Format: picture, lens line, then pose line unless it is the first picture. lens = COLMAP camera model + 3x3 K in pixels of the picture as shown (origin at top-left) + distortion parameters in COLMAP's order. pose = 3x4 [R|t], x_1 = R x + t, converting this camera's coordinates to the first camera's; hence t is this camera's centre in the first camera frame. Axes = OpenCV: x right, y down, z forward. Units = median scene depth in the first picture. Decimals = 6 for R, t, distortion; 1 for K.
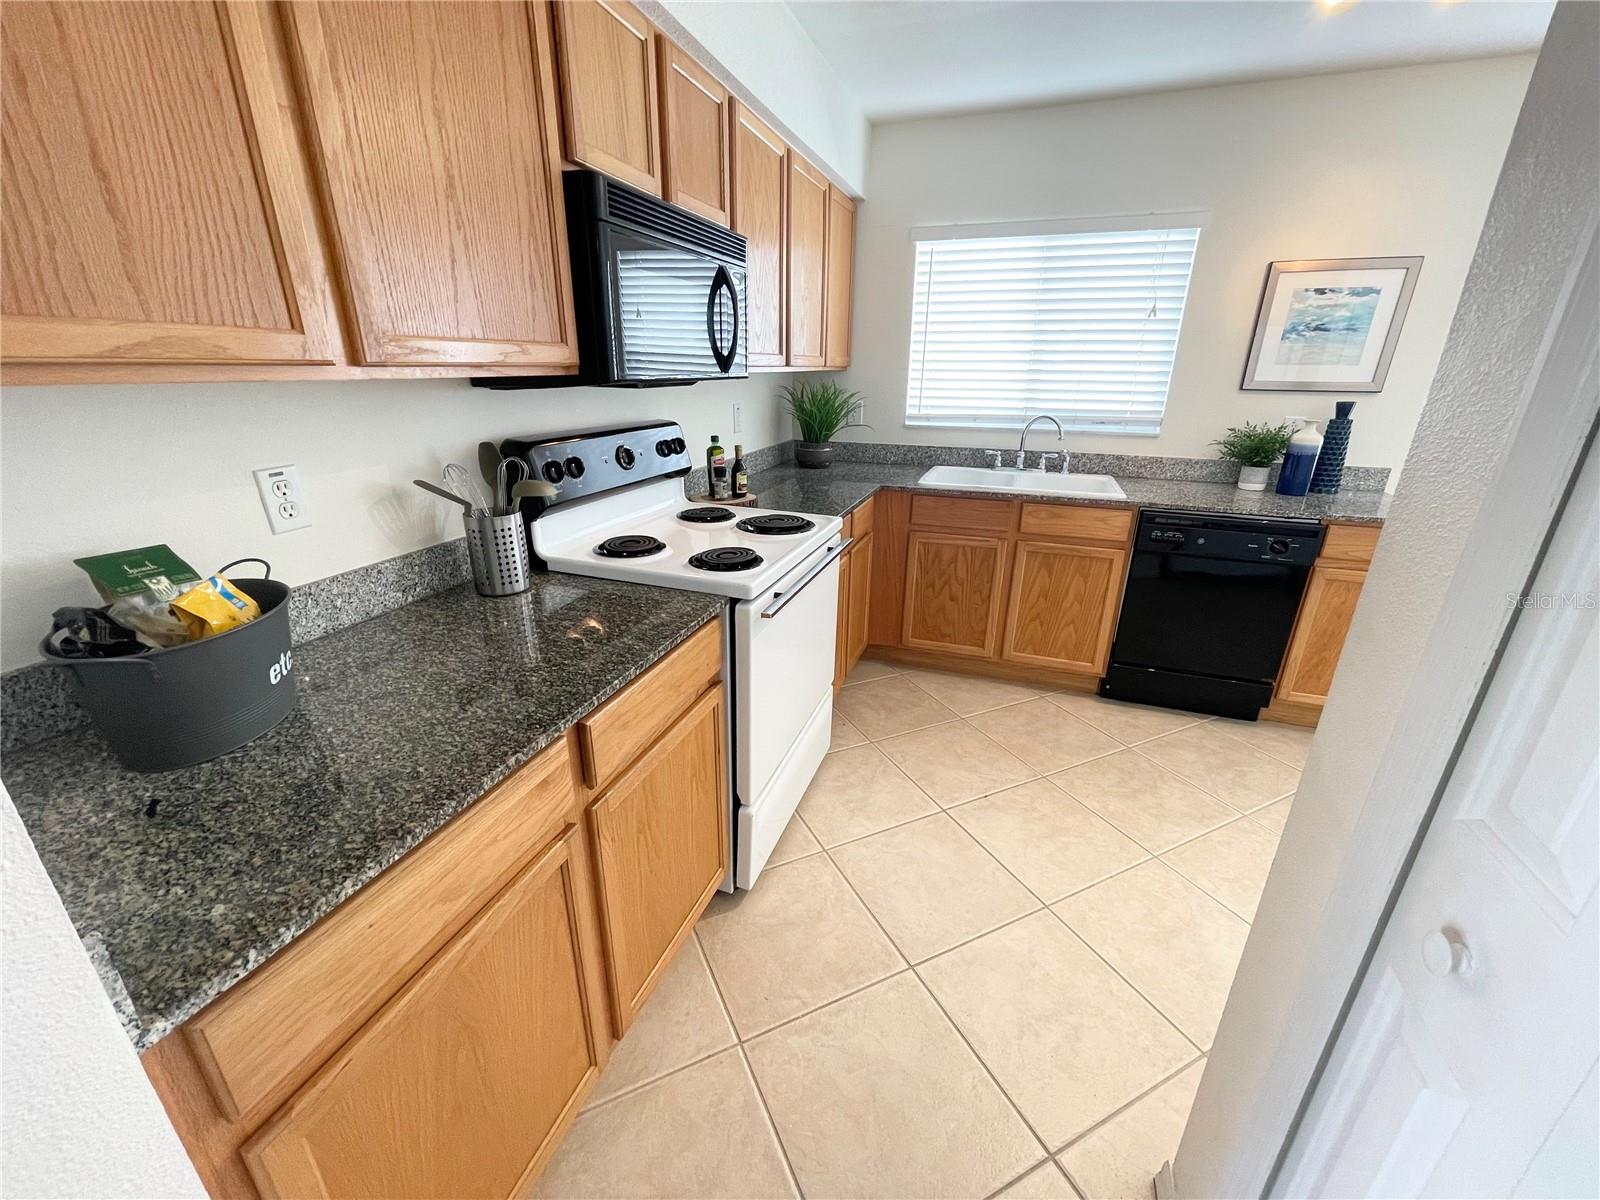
lens RADIAL K [[641.9, 0, 795.1], [0, 641.9, 597.7], [0, 0, 1]] dist [-0.000855, 0.000440]
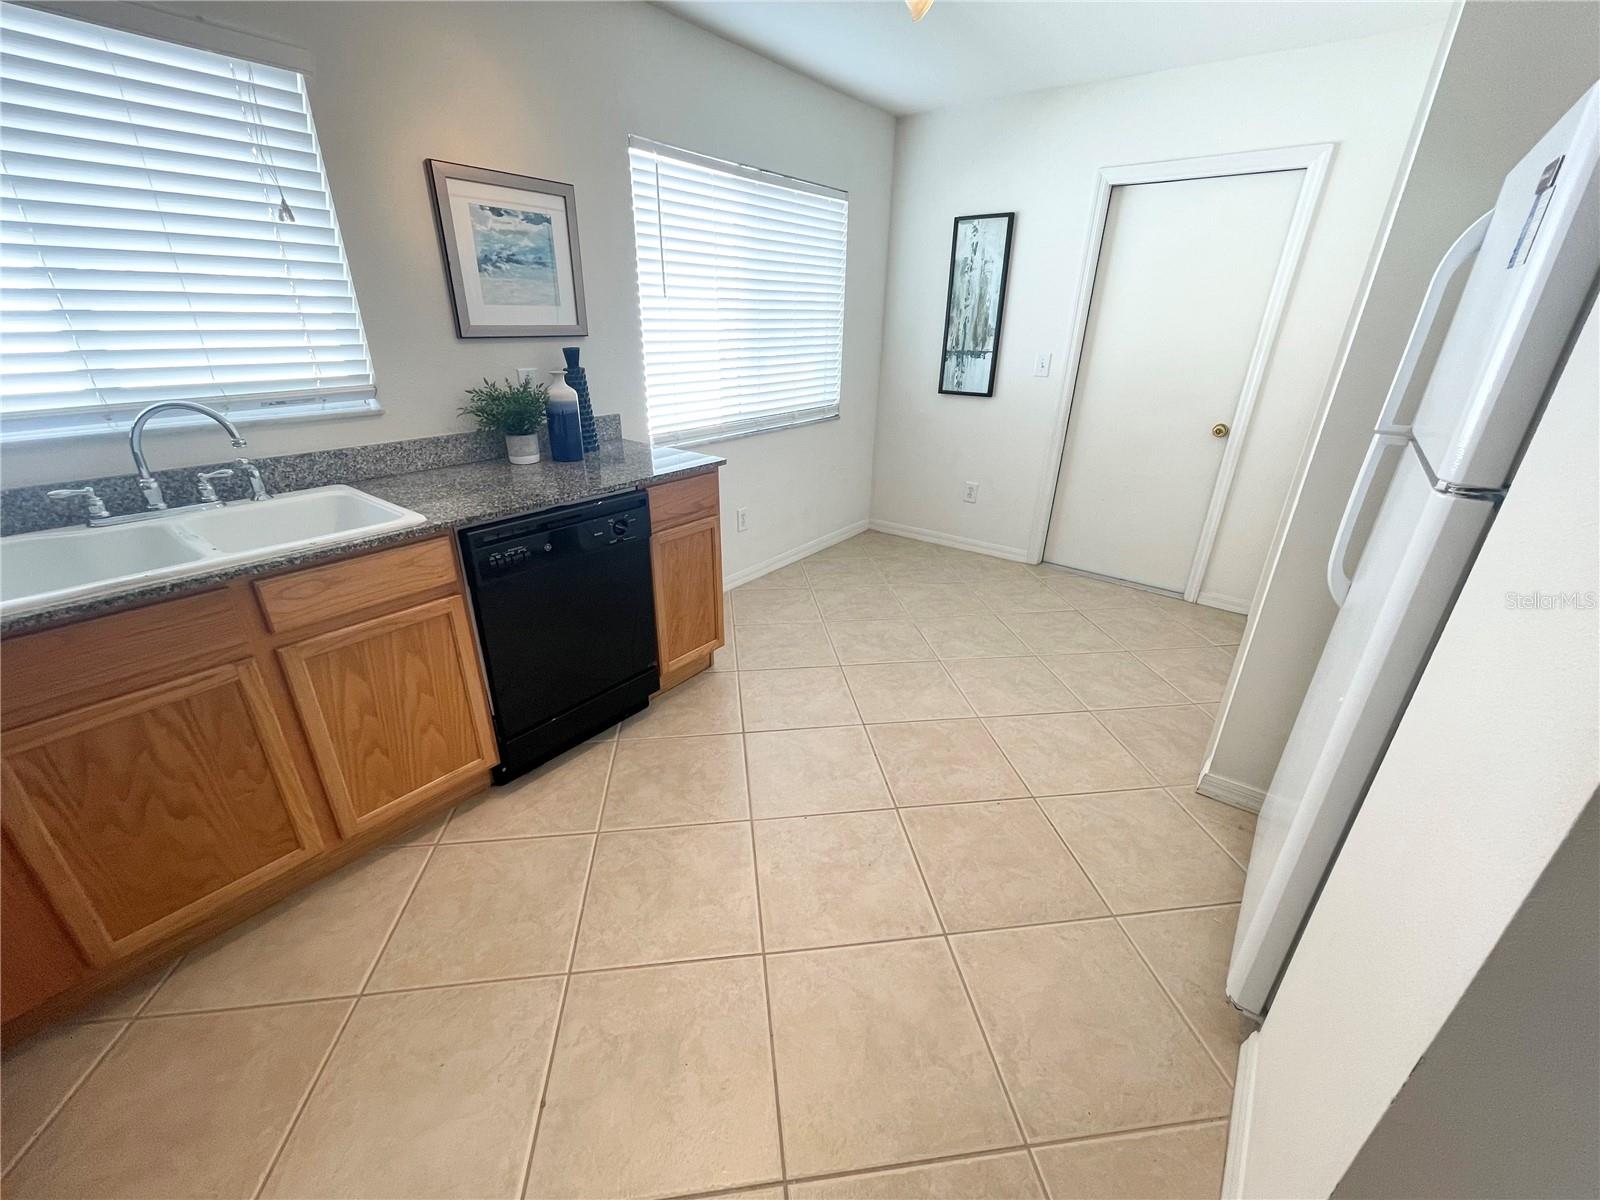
lens RADIAL K [[646.4, 0, 795.5], [0, 646.4, 604.5], [0, 0, 1]] dist [-0.038806, 0.021931]
pose [[0.313519, -0.392266, 0.864774, 0.046462], [0.311604, 0.902760, 0.296526, -0.145712], [-0.897000, 0.176500, 0.405264, 0.409934]]
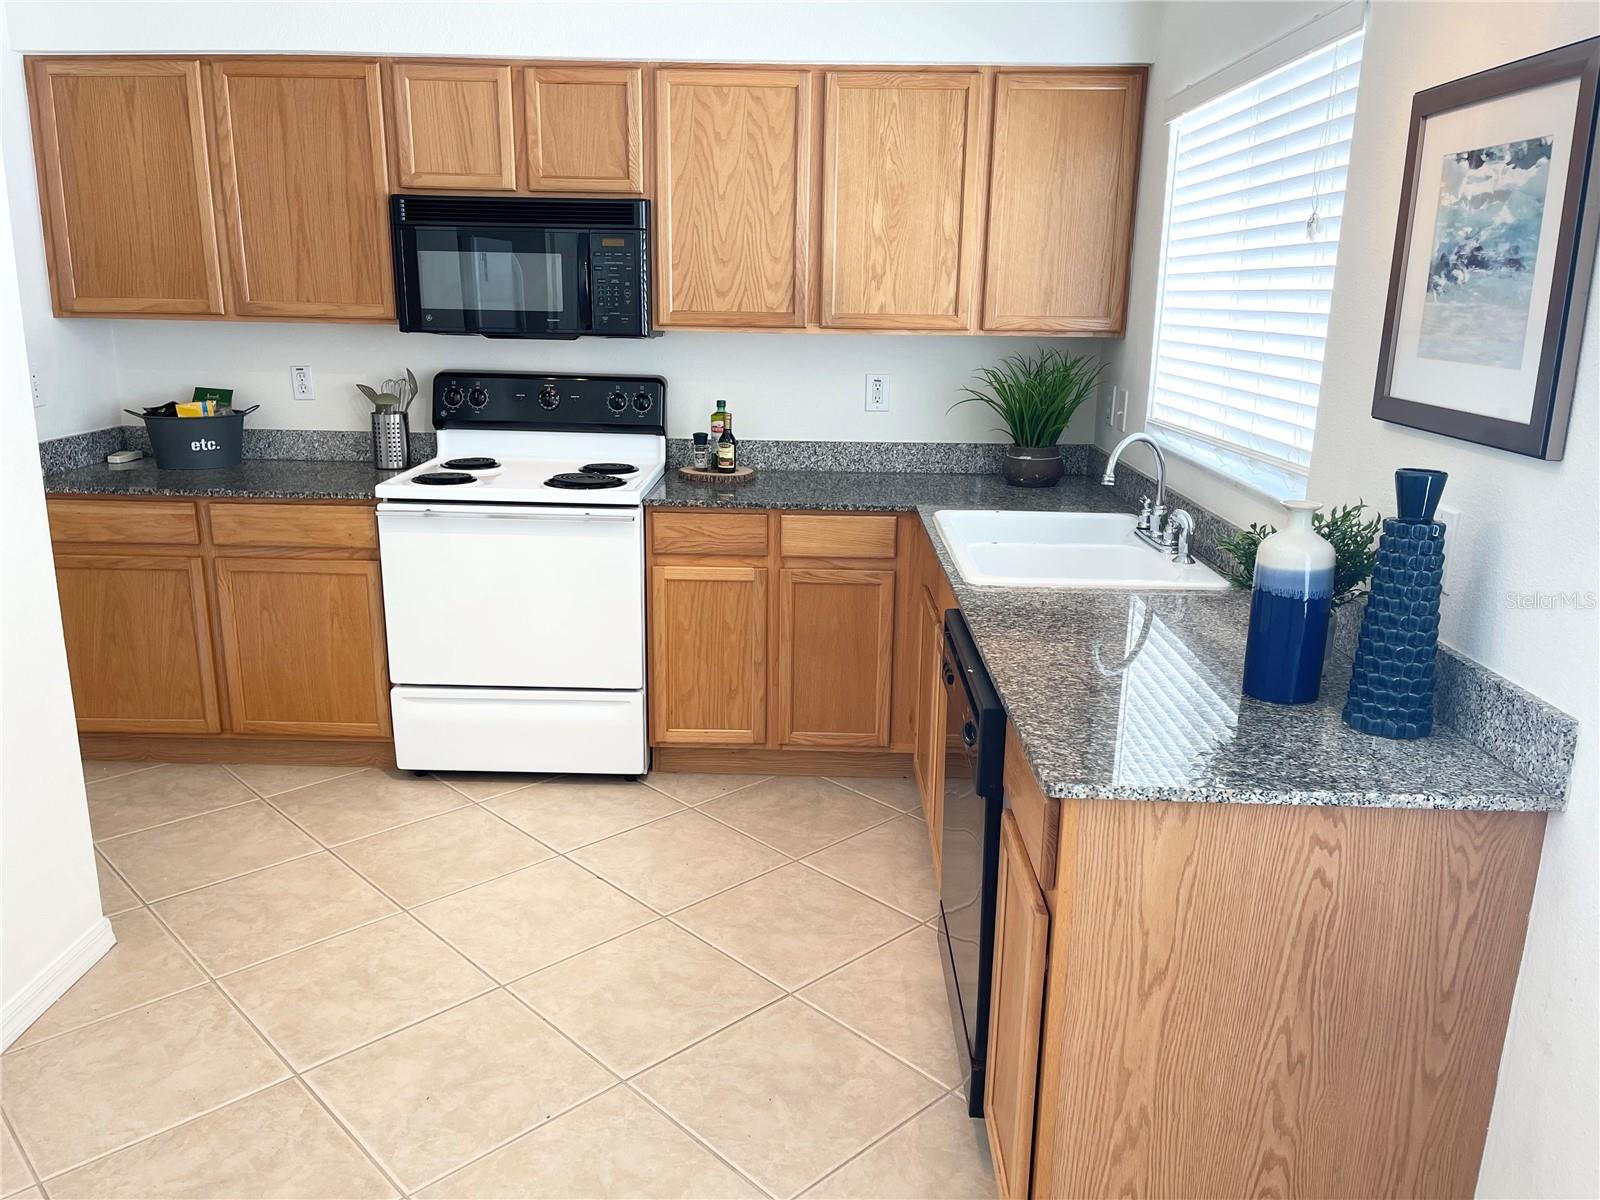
lens RADIAL K [[1214.7, 0, 800.0], [0, 1214.7, 600.0], [0, 0, 1]] dist [0.084036, -0.146074]
pose [[0.314488, 0.230893, -0.920753, 1.326784], [-0.337563, 0.933768, 0.118861, -0.202354], [0.887214, 0.273432, 0.371600, 0.477056]]
